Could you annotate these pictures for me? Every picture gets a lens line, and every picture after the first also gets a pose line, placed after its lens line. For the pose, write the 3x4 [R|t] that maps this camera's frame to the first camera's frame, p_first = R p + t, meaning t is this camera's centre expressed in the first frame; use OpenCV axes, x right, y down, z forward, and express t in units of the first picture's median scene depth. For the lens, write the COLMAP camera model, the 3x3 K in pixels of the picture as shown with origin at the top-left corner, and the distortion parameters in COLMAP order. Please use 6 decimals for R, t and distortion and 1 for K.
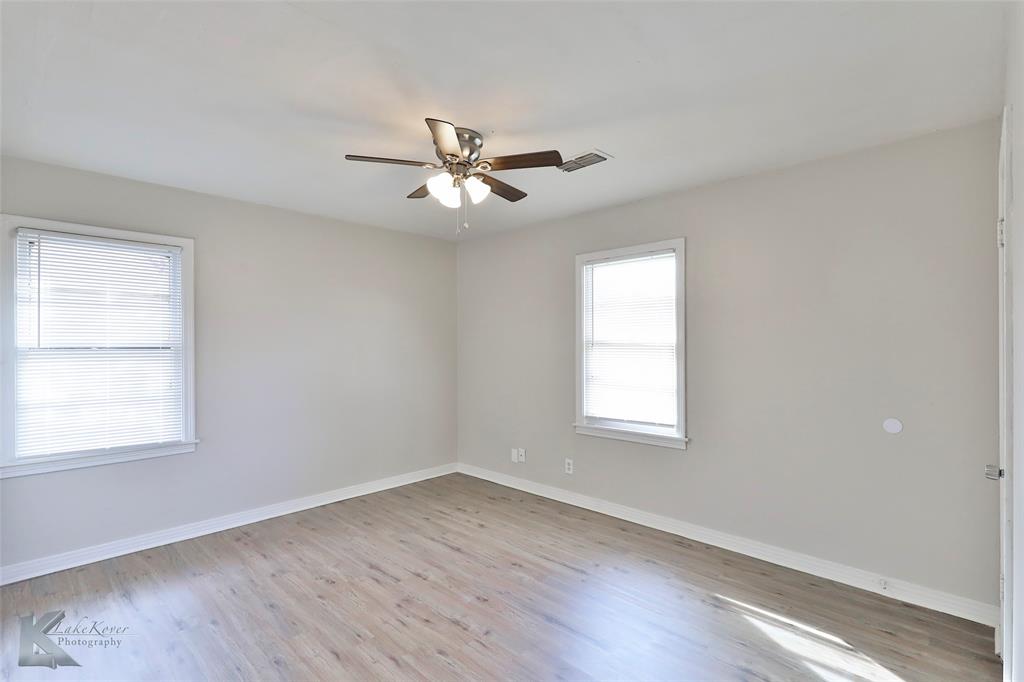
lens RADIAL K [[484.8, 0, 506.3], [0, 484.8, 341.4], [0, 0, 1]] dist [0.020519, -0.010386]
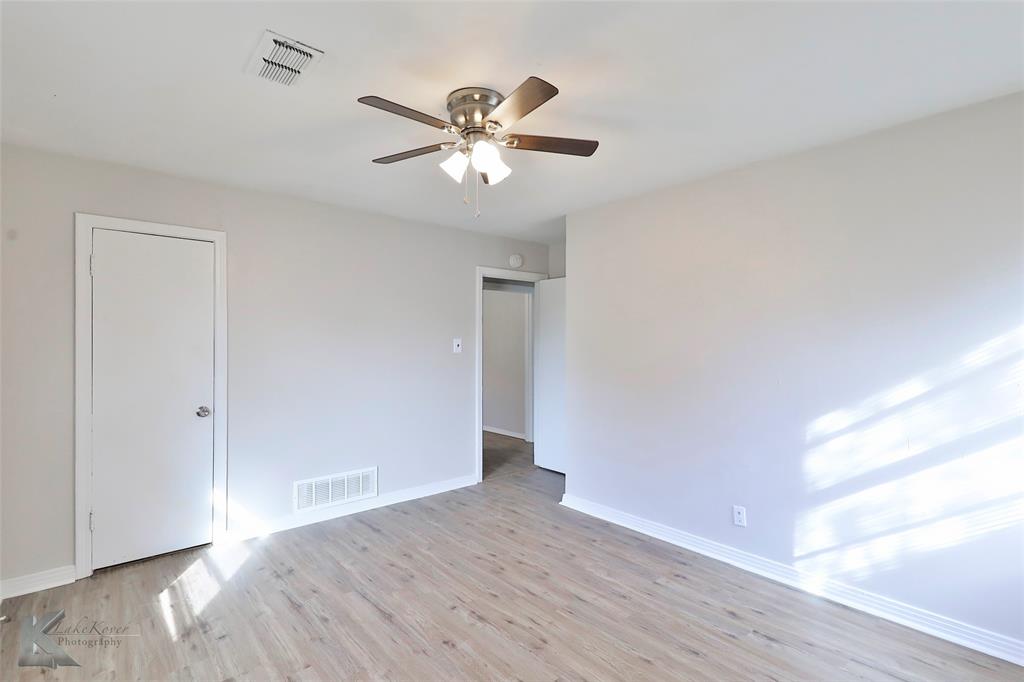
lens RADIAL K [[484.8, 0, 506.3], [0, 484.8, 341.4], [0, 0, 1]] dist [0.020519, -0.010386]
pose [[-0.995919, 0.003494, 0.090180, -0.248042], [0.002506, 0.999936, -0.011063, 0.009873], [-0.090213, -0.010792, -0.995864, 2.006161]]
